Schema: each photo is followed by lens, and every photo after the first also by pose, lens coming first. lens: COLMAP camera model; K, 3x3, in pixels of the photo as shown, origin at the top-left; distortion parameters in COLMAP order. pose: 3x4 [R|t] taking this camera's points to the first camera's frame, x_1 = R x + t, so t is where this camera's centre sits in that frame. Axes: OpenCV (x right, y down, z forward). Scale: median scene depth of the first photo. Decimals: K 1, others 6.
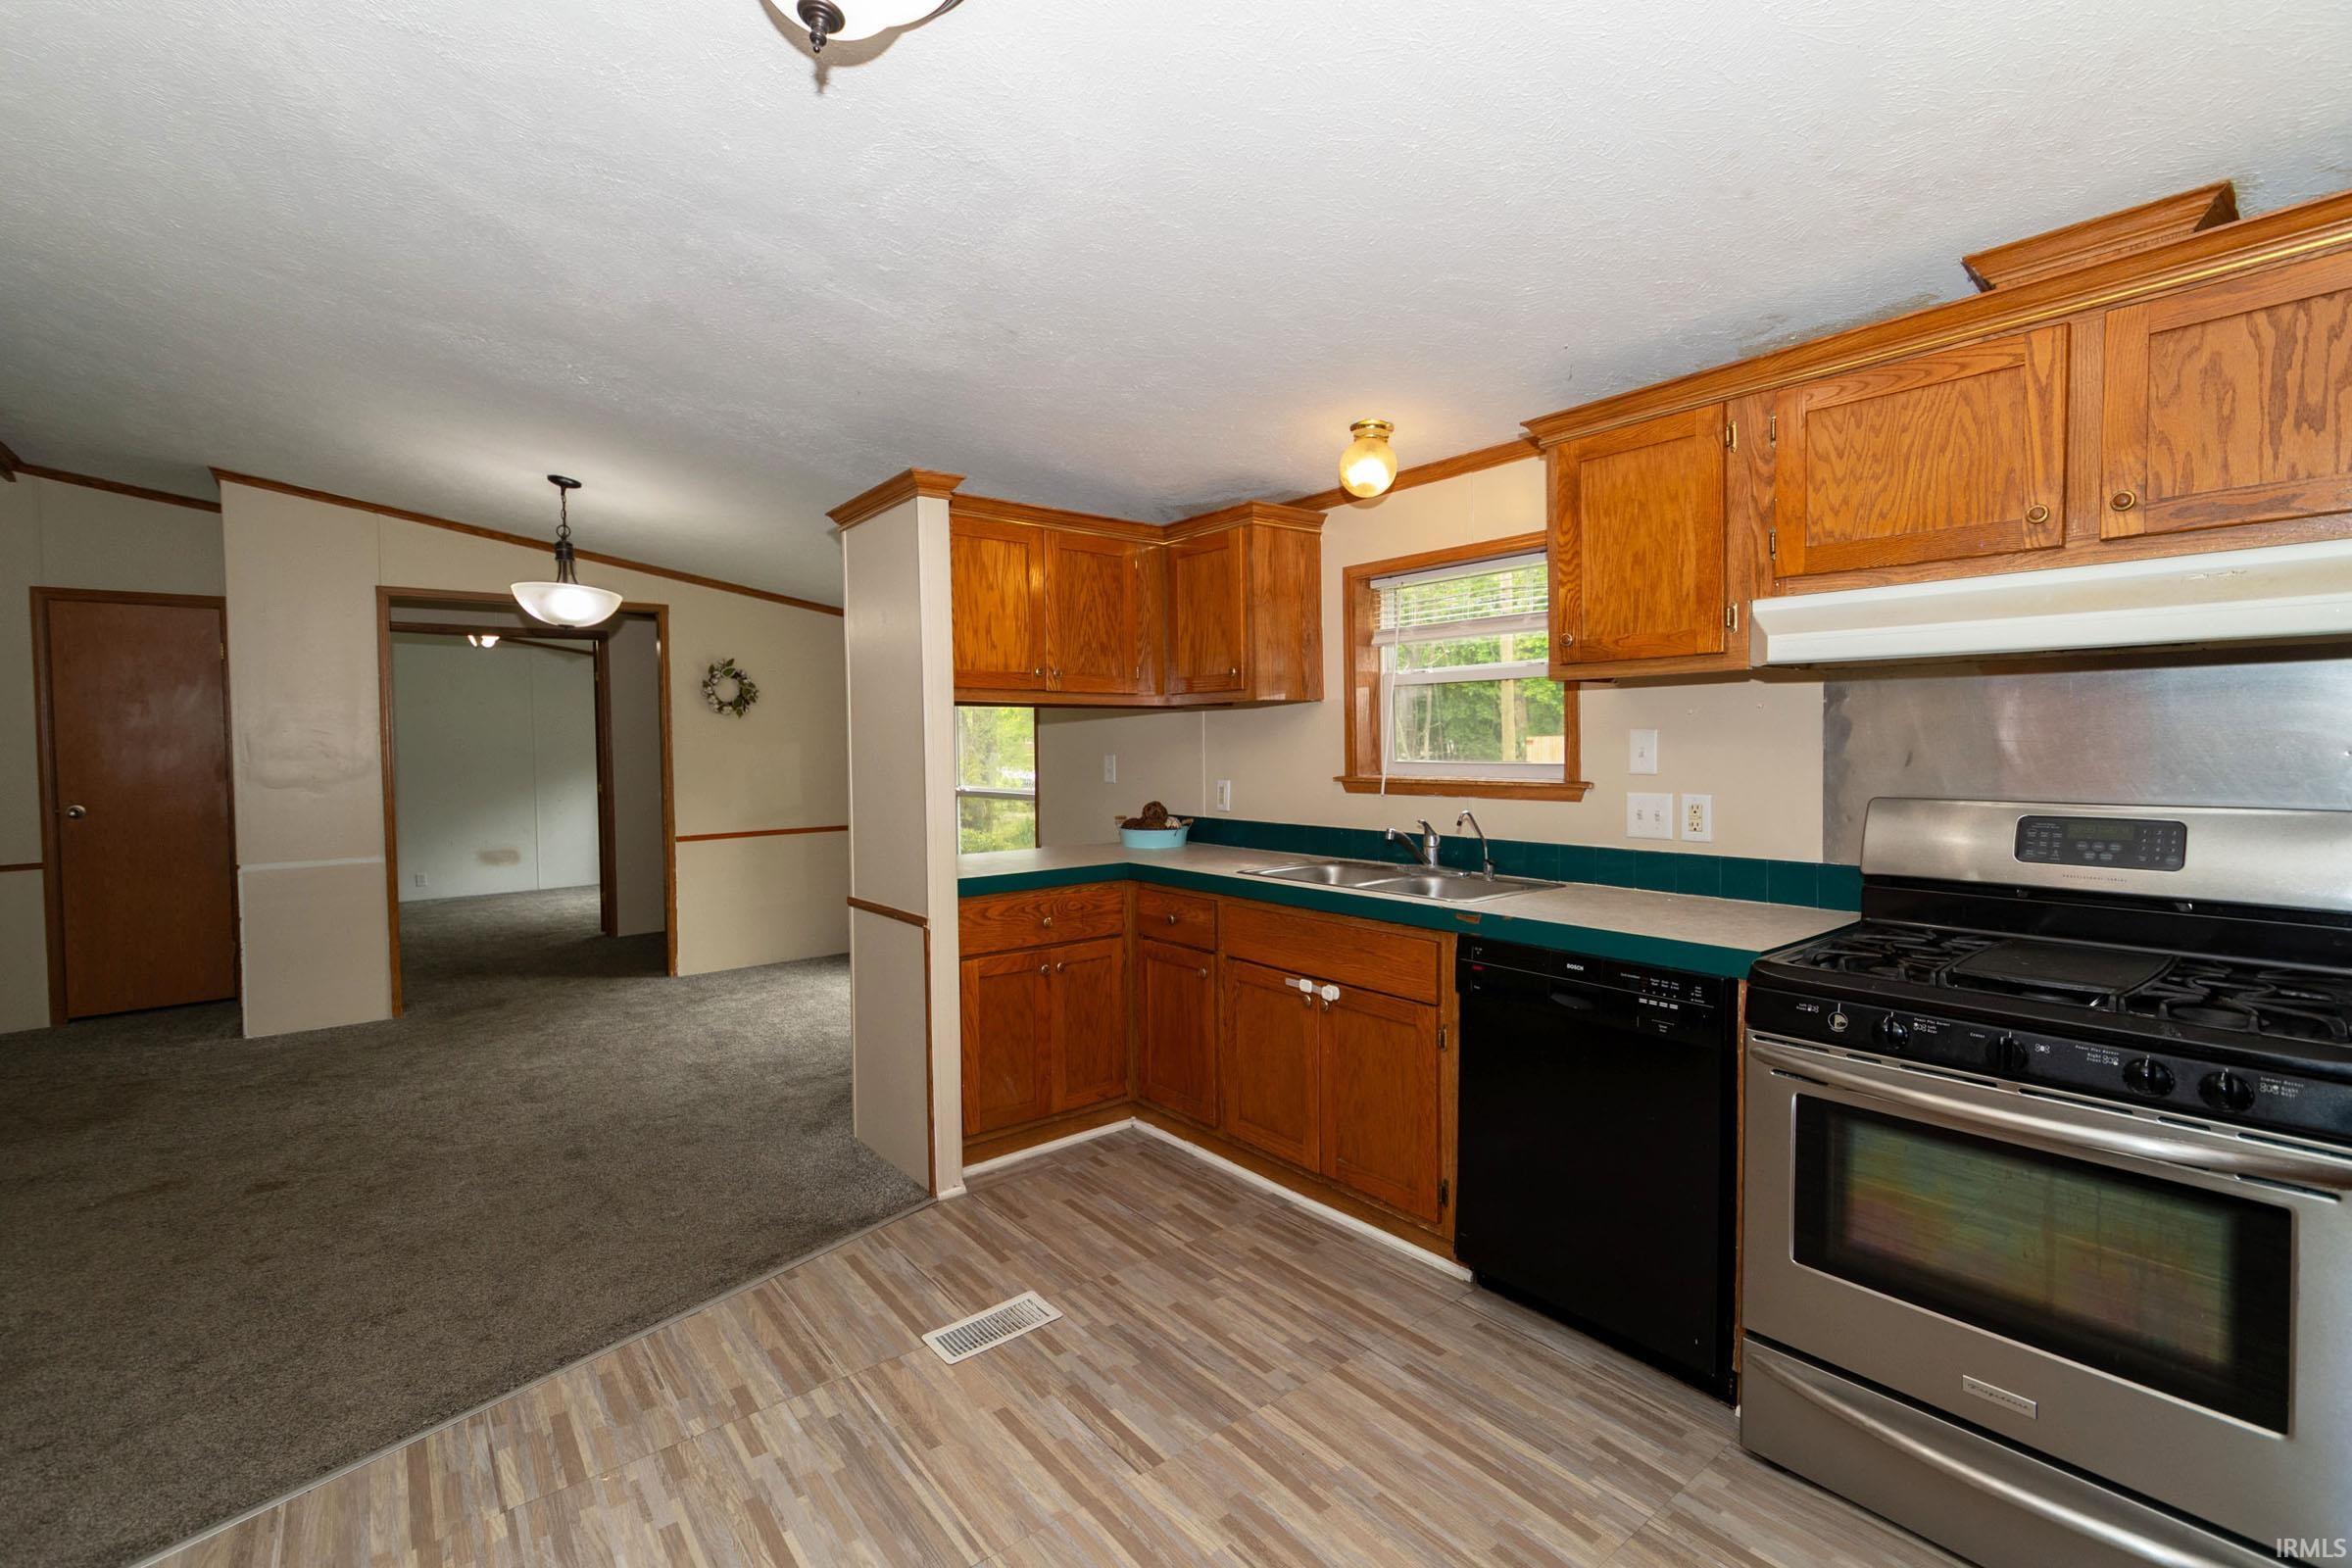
lens RADIAL K [[1043.0, 0, 1153.4], [0, 1043.0, 769.4], [0, 0, 1]] dist [0.003931, -0.000587]
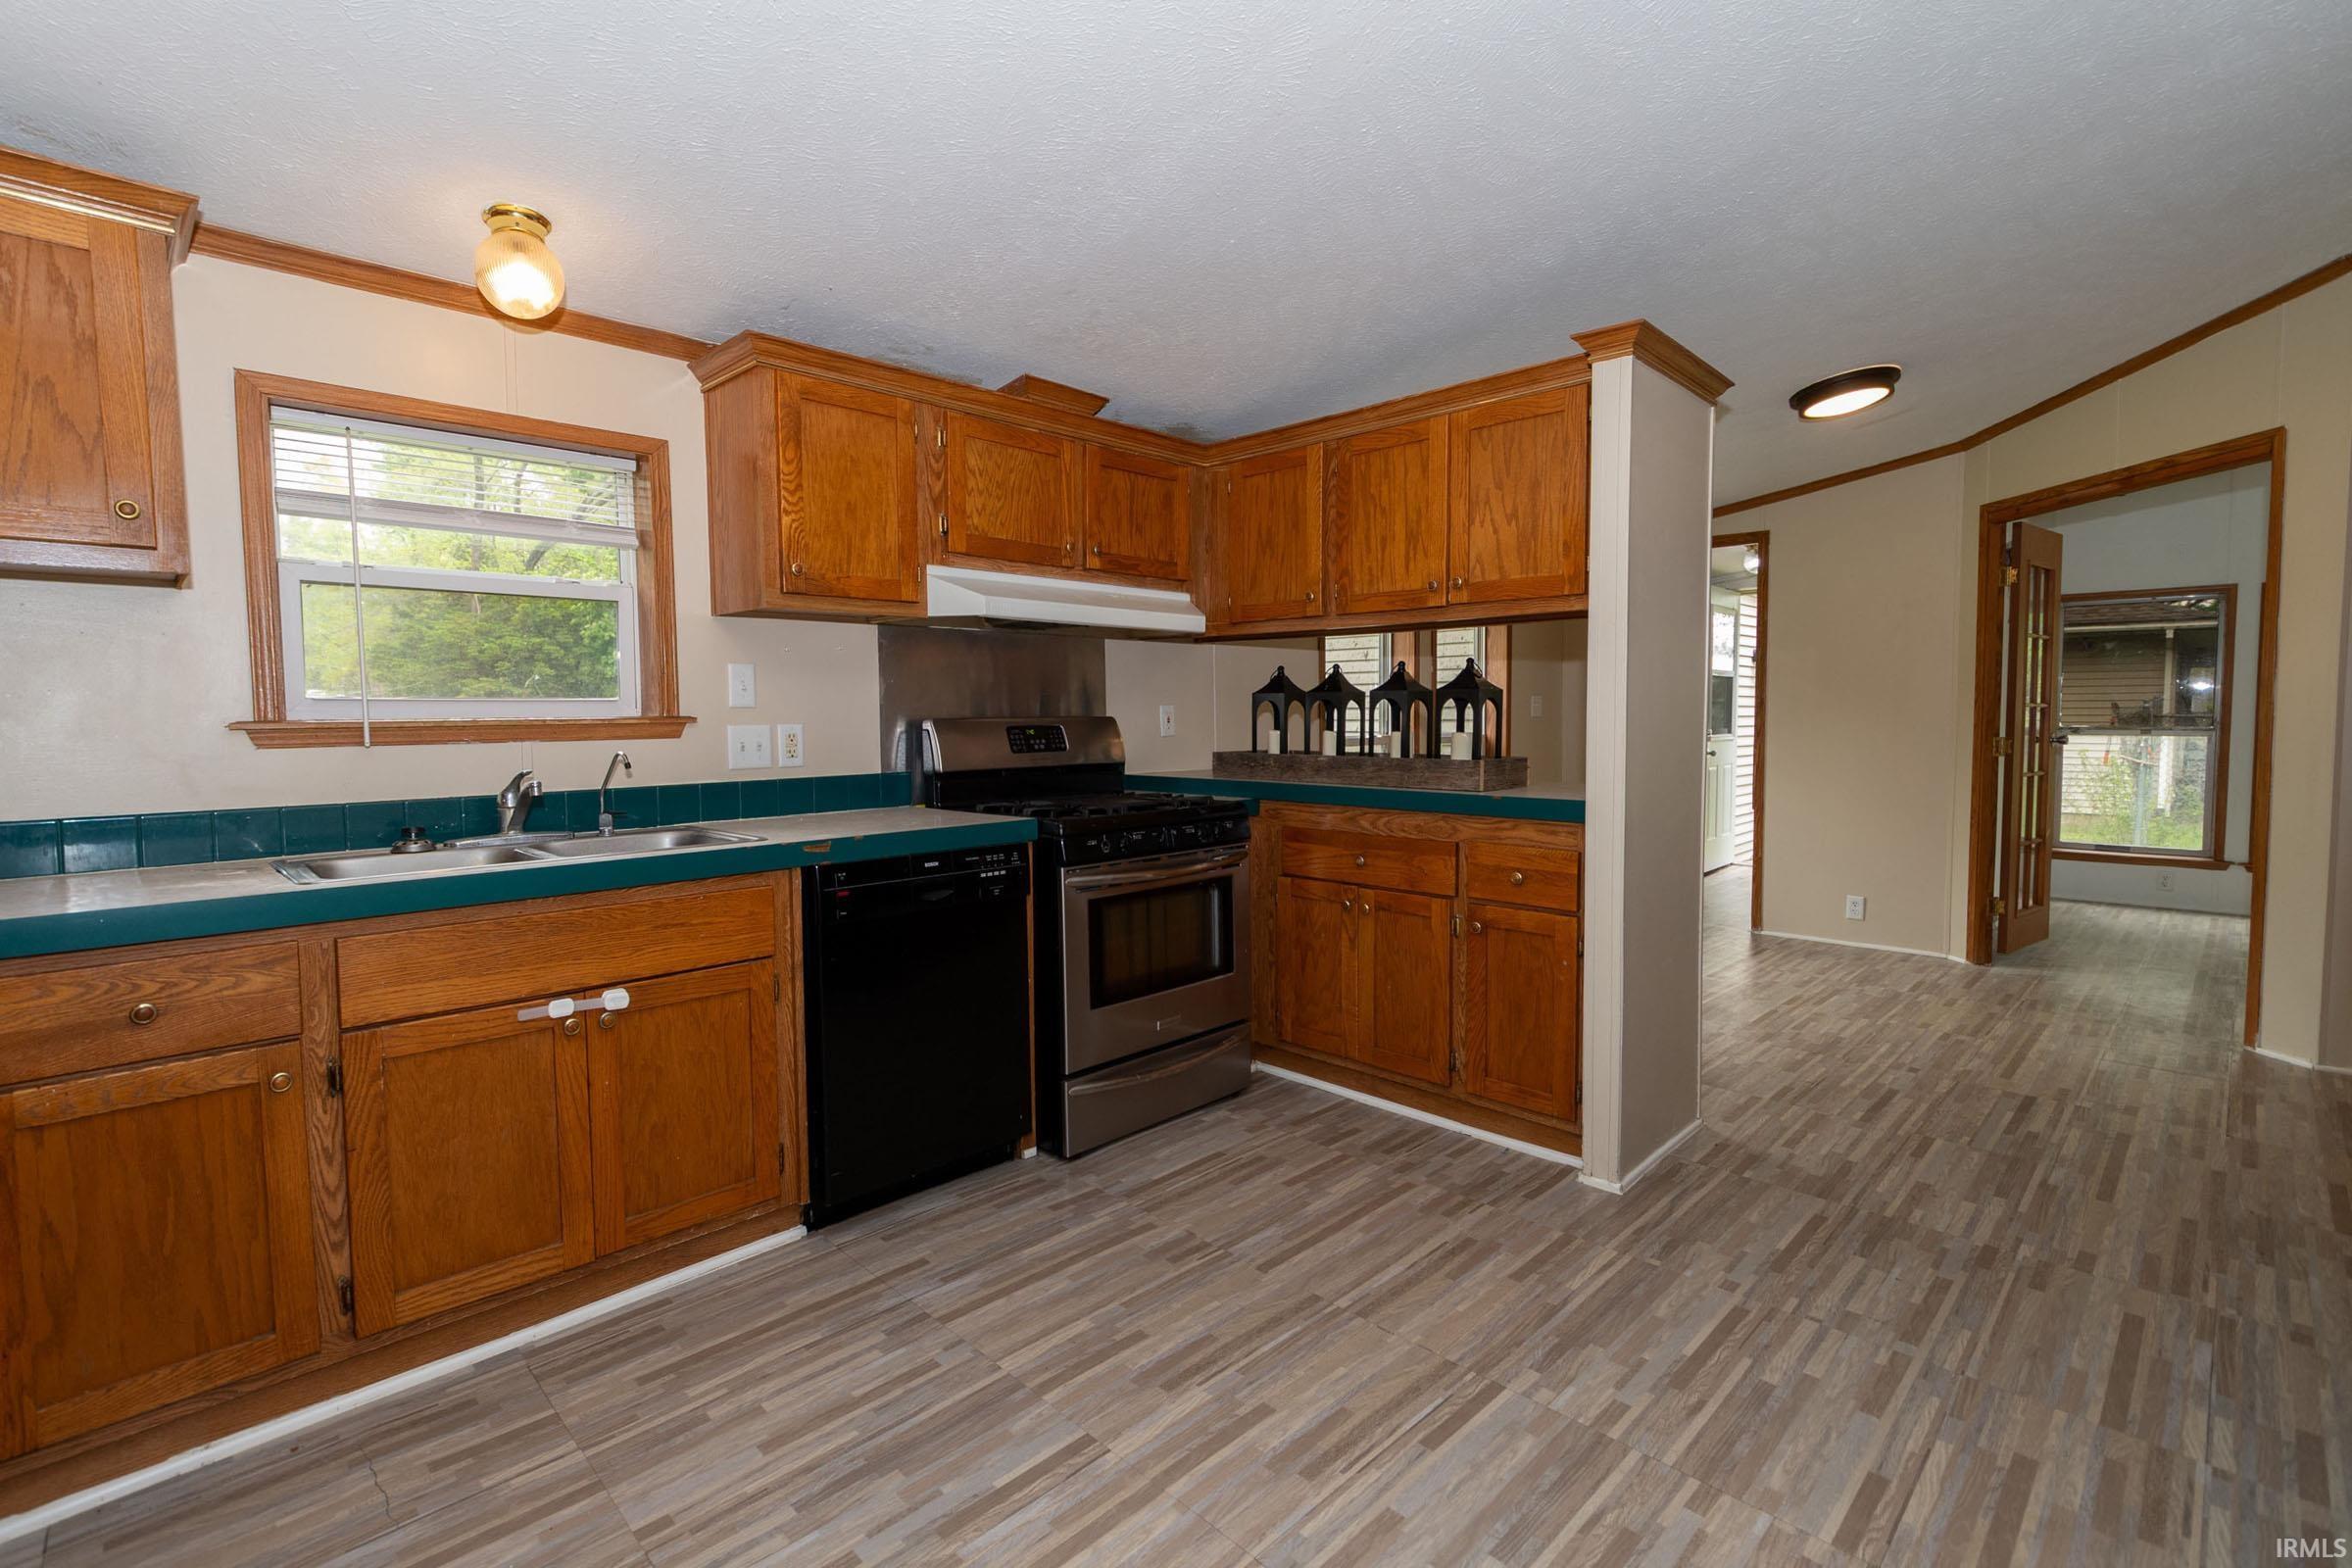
lens RADIAL K [[1057.0, 0, 1152.5], [0, 1057.0, 770.2], [0, 0, 1]] dist [0.000774, -0.000141]
pose [[-0.112420, -0.039235, 0.992886, -0.592758], [0.039310, 0.998262, 0.043898, 0.035013], [-0.992883, 0.043965, -0.110682, 0.686972]]
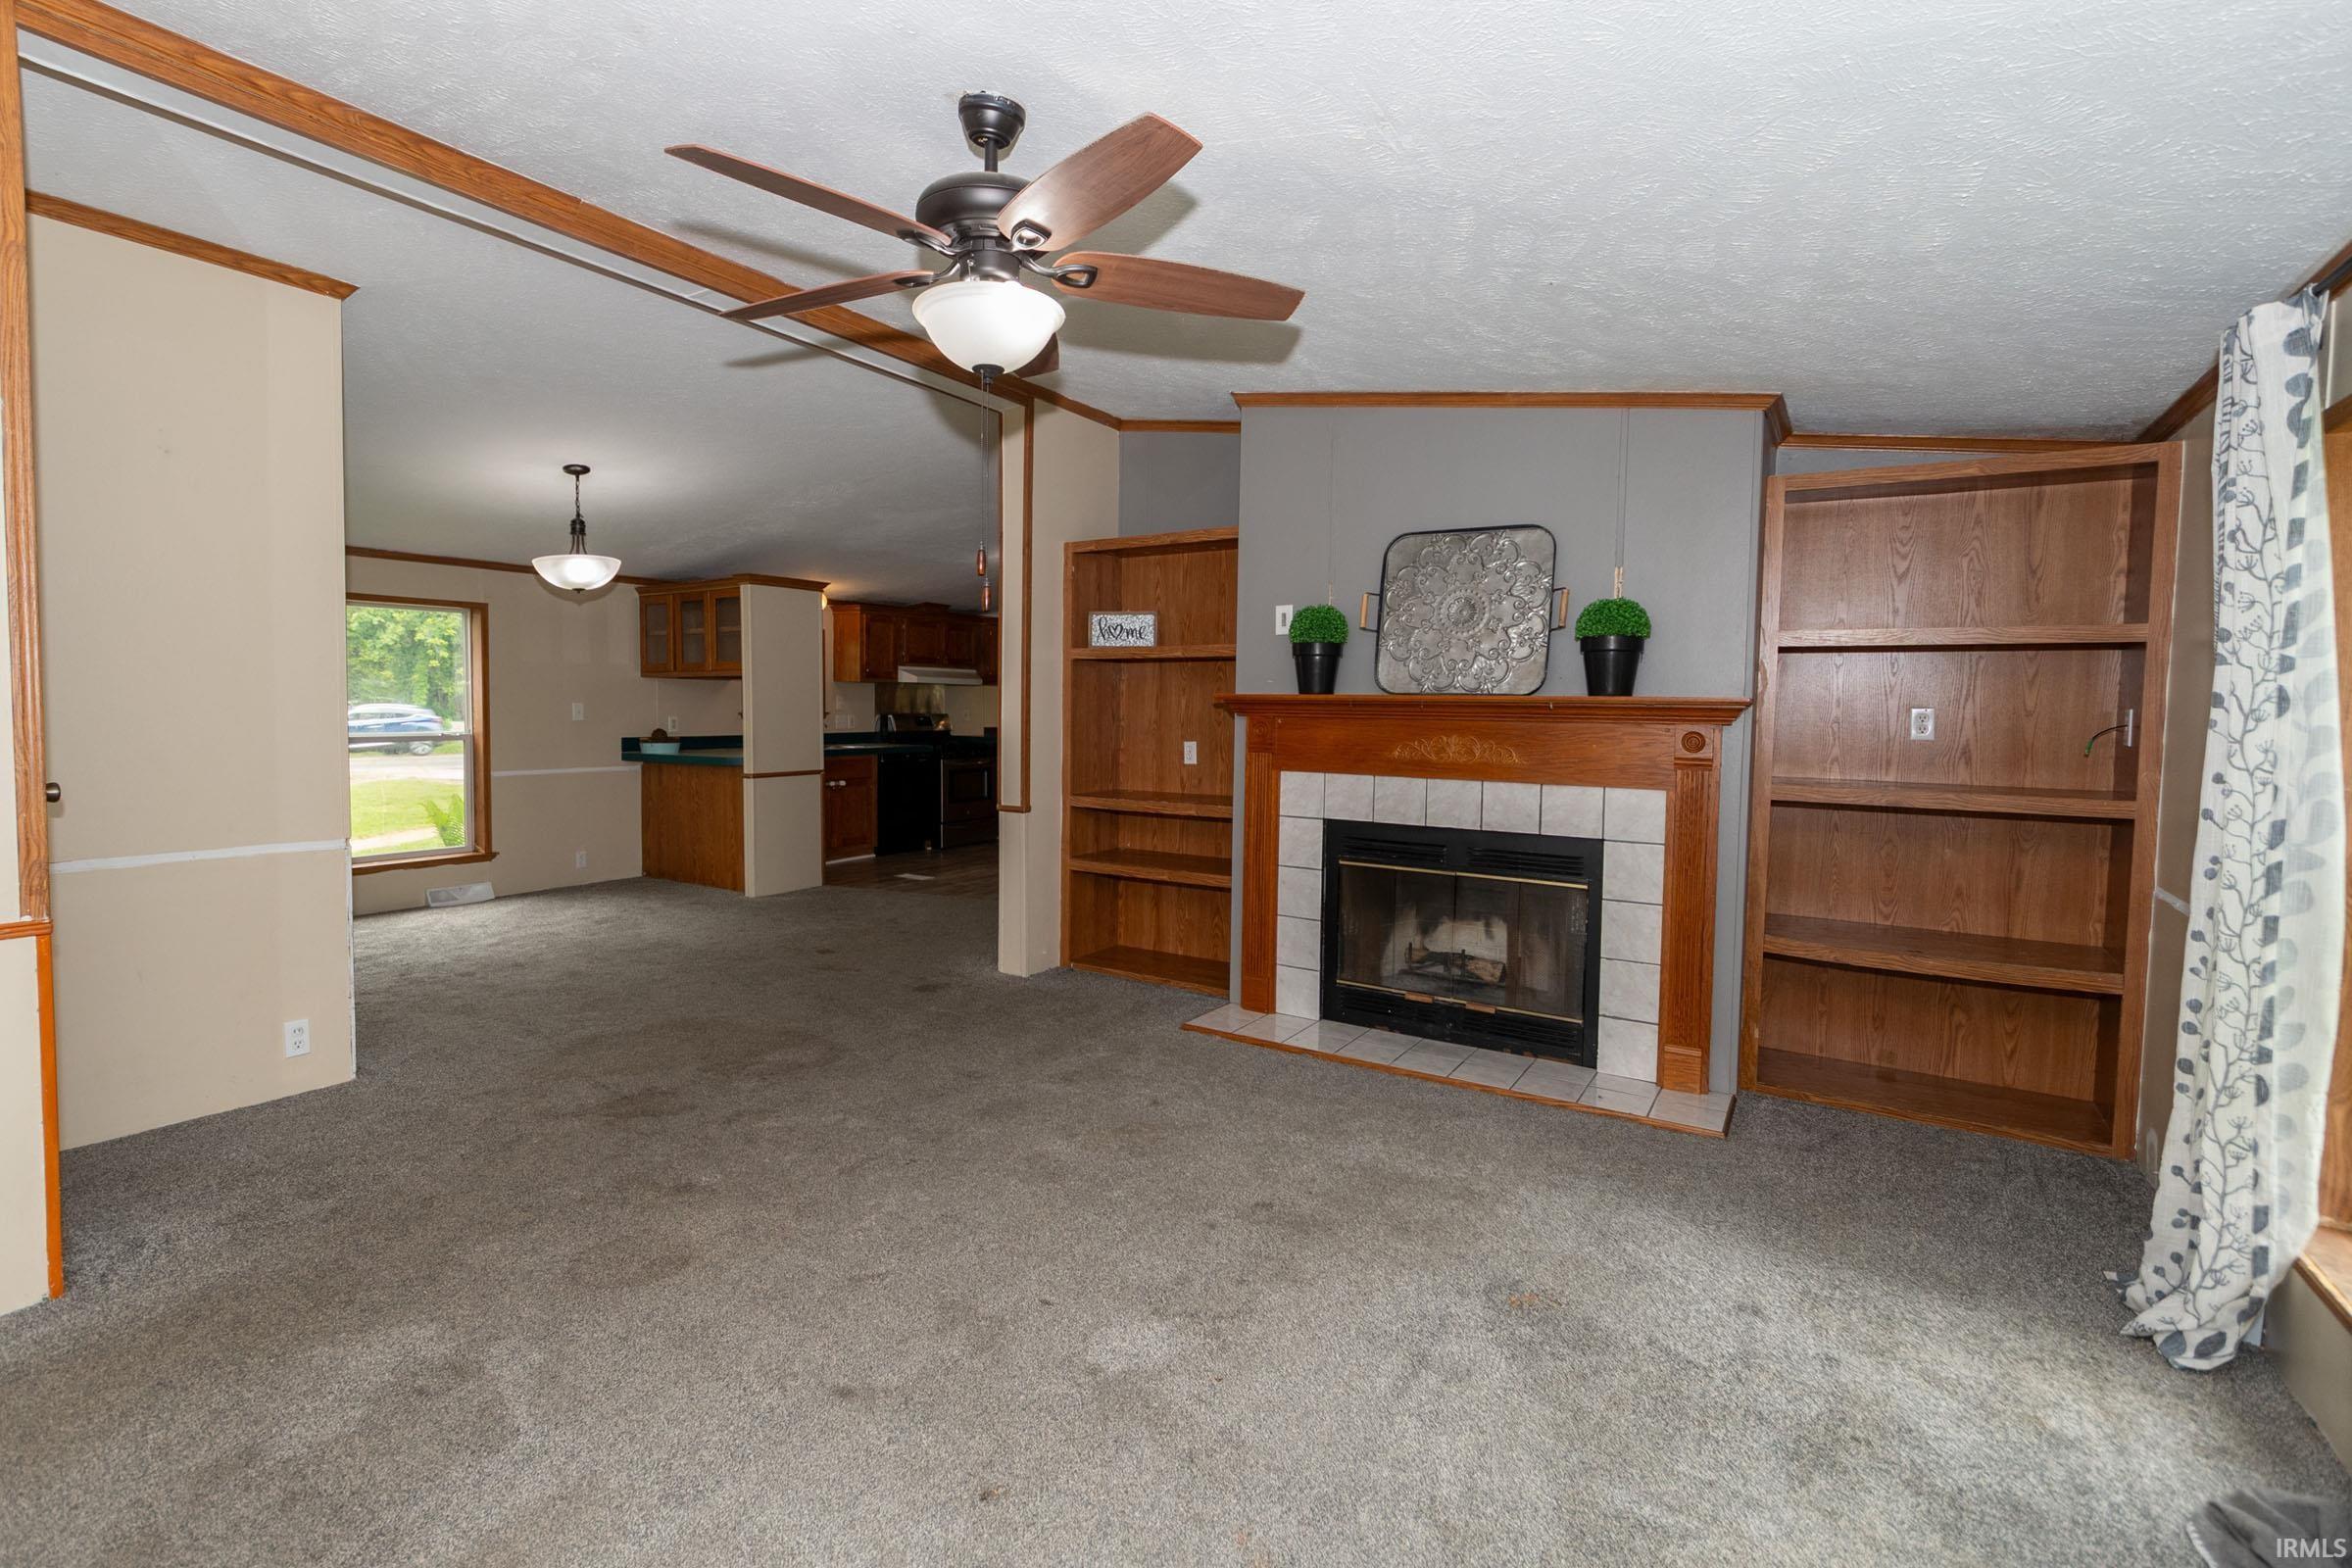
lens RADIAL K [[1086.4, 0, 1104.1], [0, 1086.4, 753.6], [0, 0, 1]] dist [-0.000697, -0.000217]
pose [[-0.320598, -0.029112, 0.946768, -2.900349], [0.021818, 0.999035, 0.038107, 0.030693], [-0.946964, 0.032873, -0.319654, 1.253419]]
